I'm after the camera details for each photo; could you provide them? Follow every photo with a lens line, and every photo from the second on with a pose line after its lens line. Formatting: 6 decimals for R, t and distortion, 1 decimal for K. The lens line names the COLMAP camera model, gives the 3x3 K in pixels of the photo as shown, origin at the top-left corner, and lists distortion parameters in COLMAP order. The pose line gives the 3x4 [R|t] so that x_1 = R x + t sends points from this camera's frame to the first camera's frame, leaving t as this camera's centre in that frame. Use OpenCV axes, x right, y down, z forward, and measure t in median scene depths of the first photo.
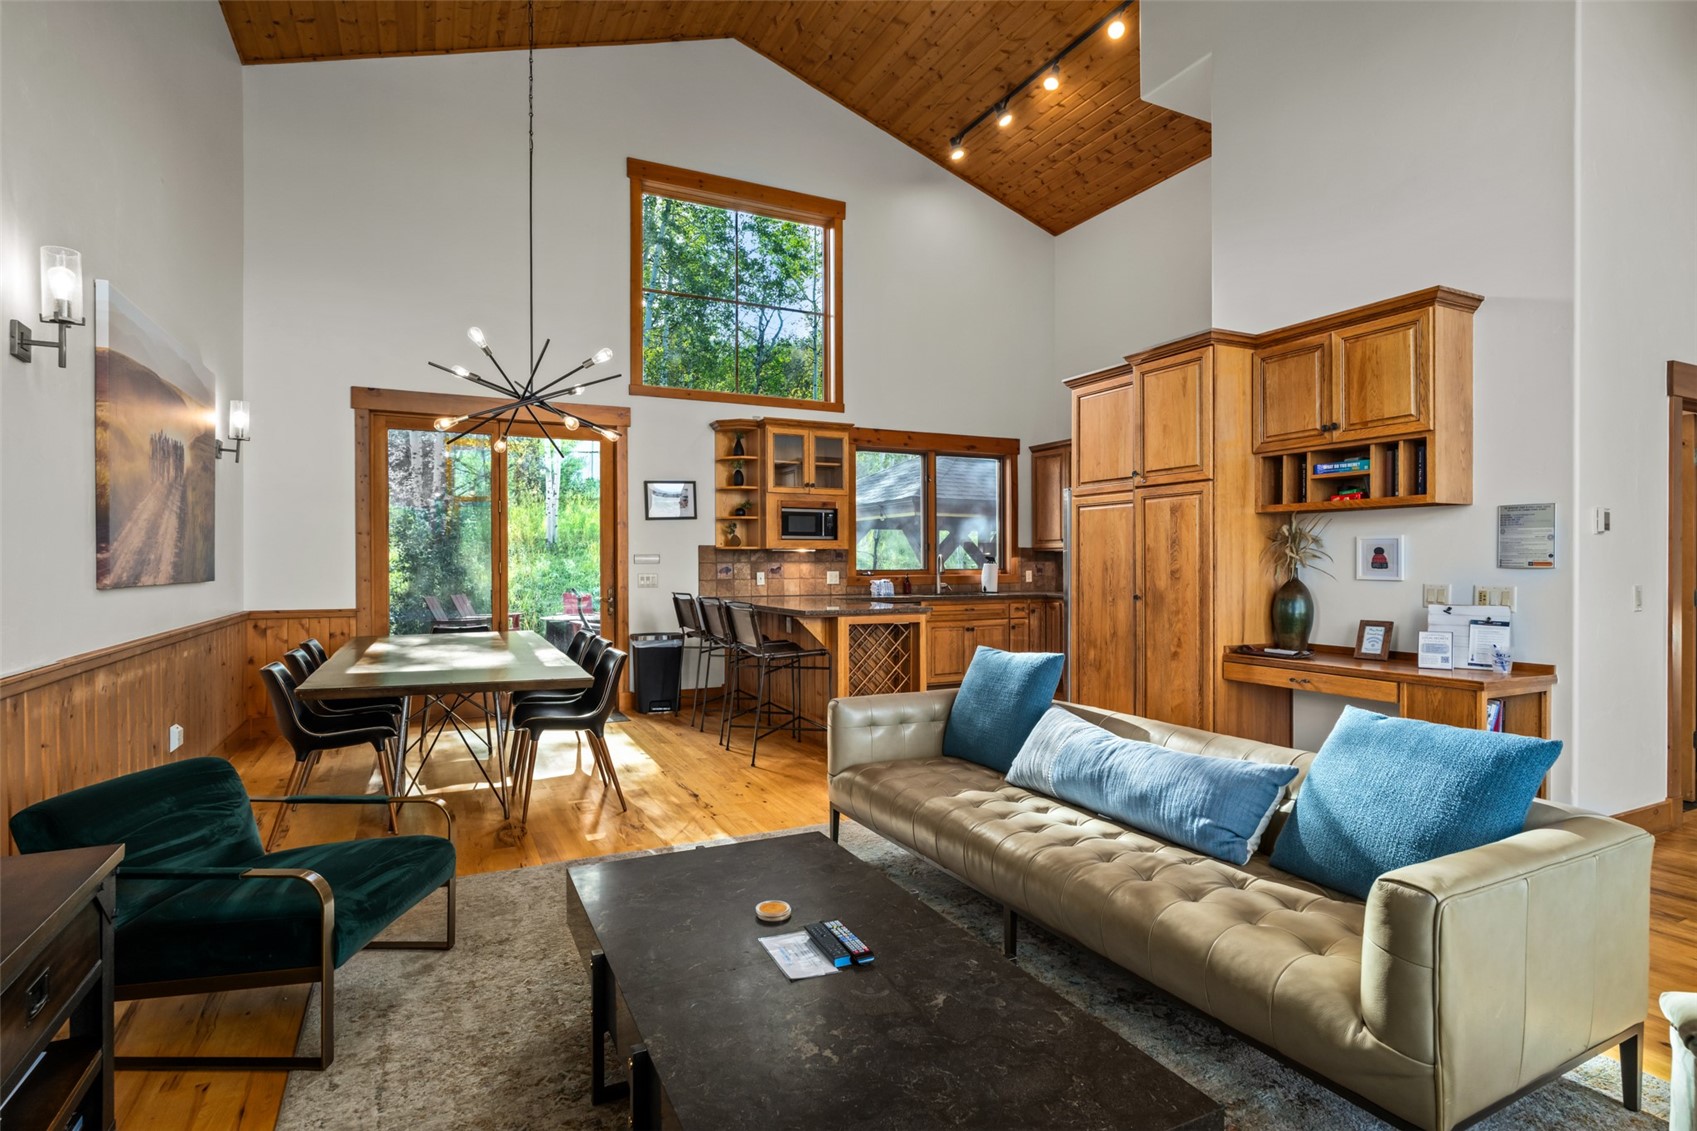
lens RADIAL K [[821.1, 0, 844.2], [0, 821.1, 568.1], [0, 0, 1]] dist [0.003843, 0.000234]
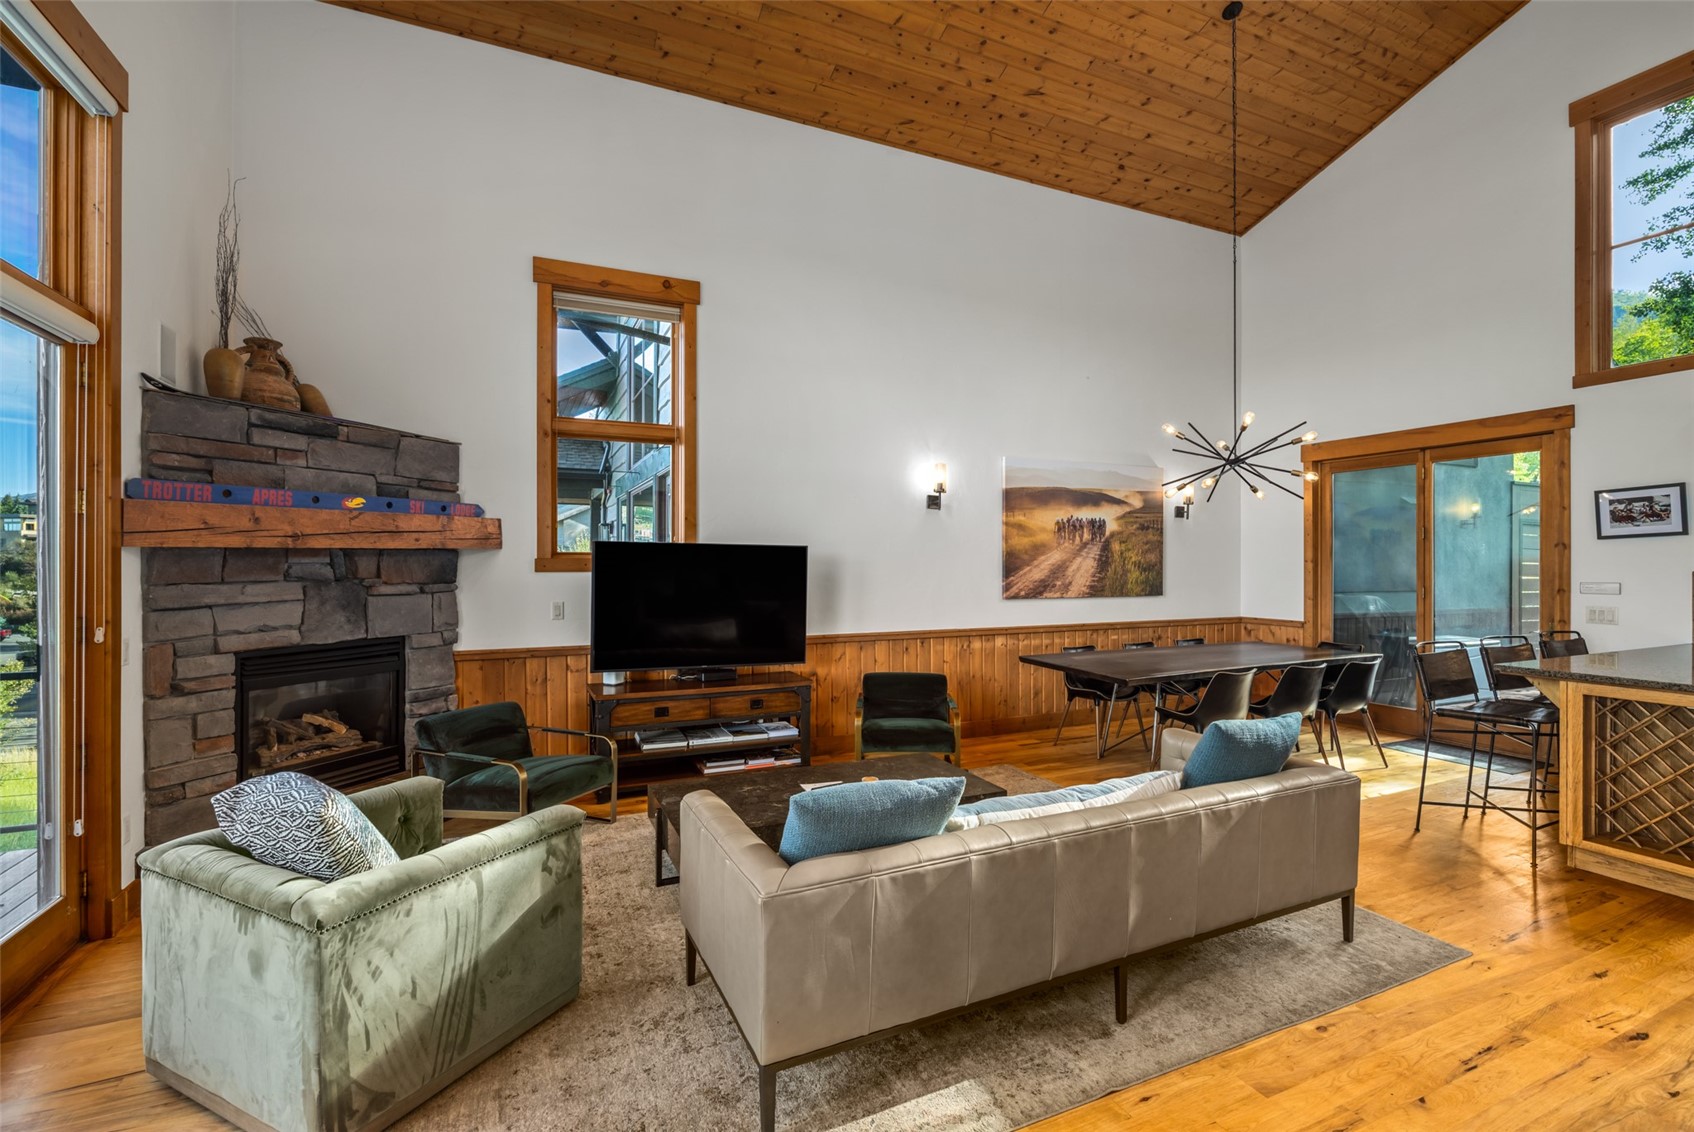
lens RADIAL K [[759.1, 0, 847.8], [0, 759.1, 567.0], [0, 0, 1]] dist [-0.000396, -0.000187]
pose [[-0.016345, 0.004985, -0.999854, 0.601718], [-0.007511, 0.999959, 0.005108, -0.035558], [0.999838, 0.007593, -0.016307, 0.334220]]
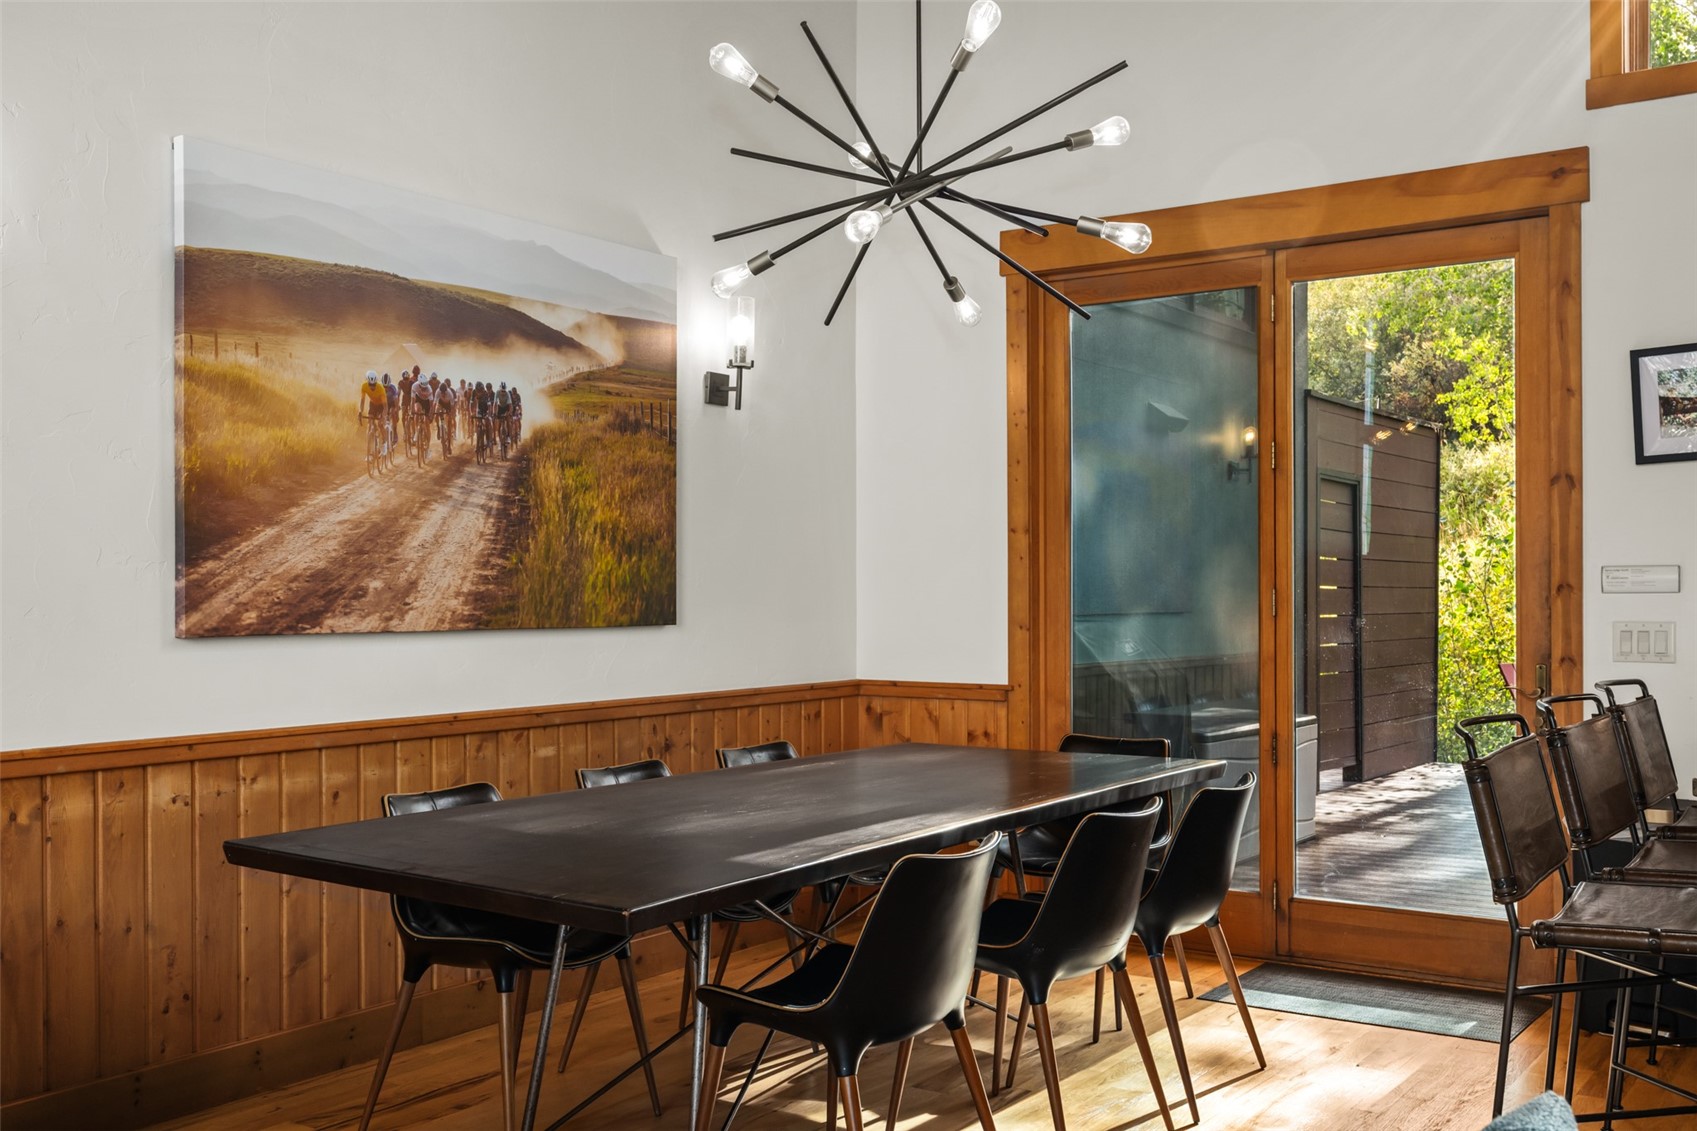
lens RADIAL K [[1687.9, 0, 843.1], [0, 1687.9, 576.3], [0, 0, 1]] dist [-0.009959, 0.000000]
pose [[0.493539, -0.007672, -0.869690, 0.240699], [-0.002656, 0.999943, -0.010328, -0.004782], [0.869719, 0.007407, 0.493491, 0.436128]]
